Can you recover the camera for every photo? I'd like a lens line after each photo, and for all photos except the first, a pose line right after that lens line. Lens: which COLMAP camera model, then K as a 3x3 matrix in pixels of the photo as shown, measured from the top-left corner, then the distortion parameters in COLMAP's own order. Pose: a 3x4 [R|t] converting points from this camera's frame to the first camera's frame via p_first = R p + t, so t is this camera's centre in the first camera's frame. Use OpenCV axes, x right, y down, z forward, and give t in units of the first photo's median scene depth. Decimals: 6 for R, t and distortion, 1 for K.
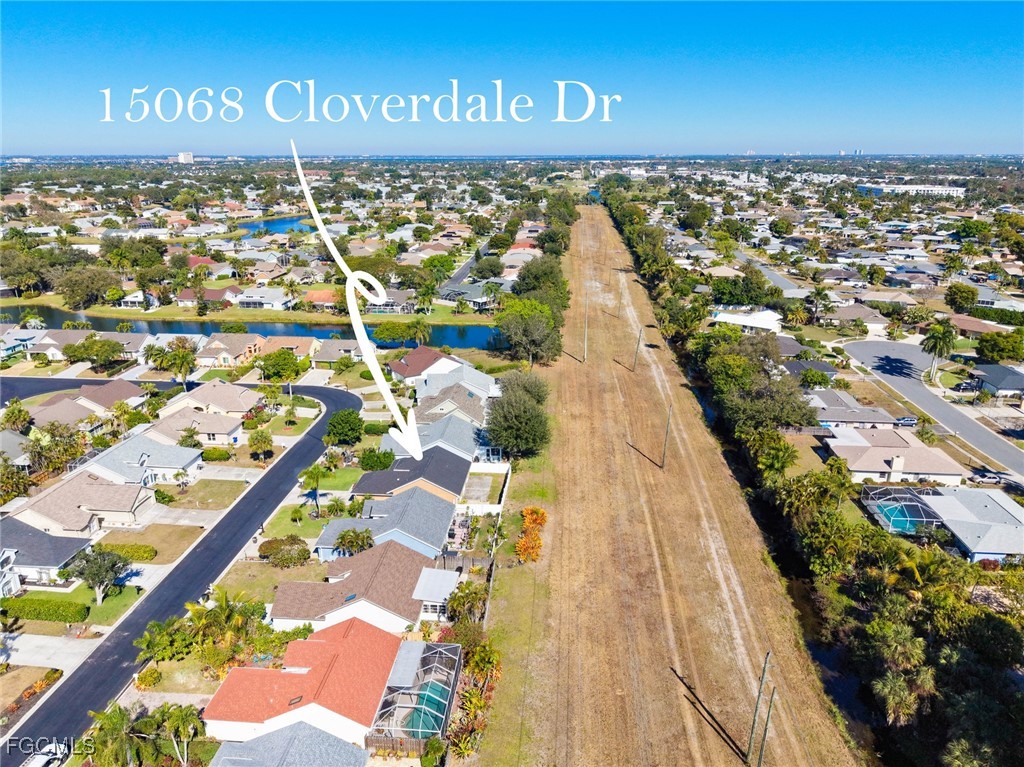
lens RADIAL K [[704.5, 0, 520.3], [0, 704.5, 379.0], [0, 0, 1]] dist [0.033061, -0.036185]
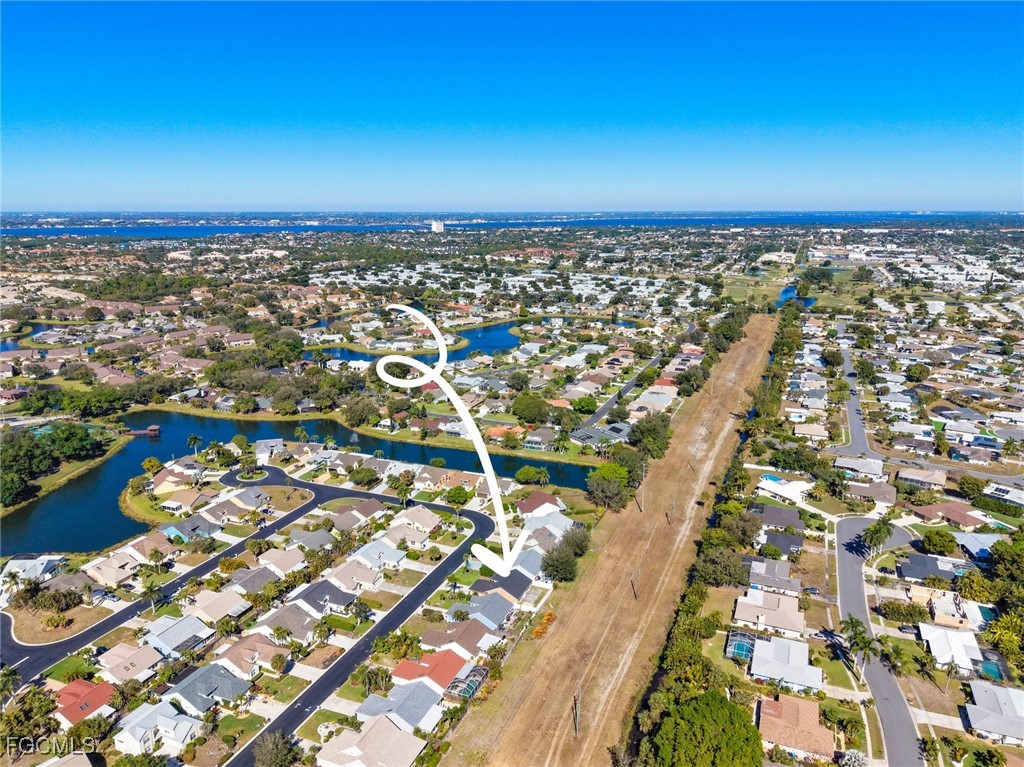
lens RADIAL K [[704.5, 0, 509.8], [0, 704.5, 384.5], [0, 0, 1]] dist [0.033061, -0.036185]
pose [[0.947207, 0.060883, -0.314790, 0.384970], [-0.082837, 0.994941, -0.056829, -0.257976], [0.309738, 0.079905, 0.947459, -0.759469]]
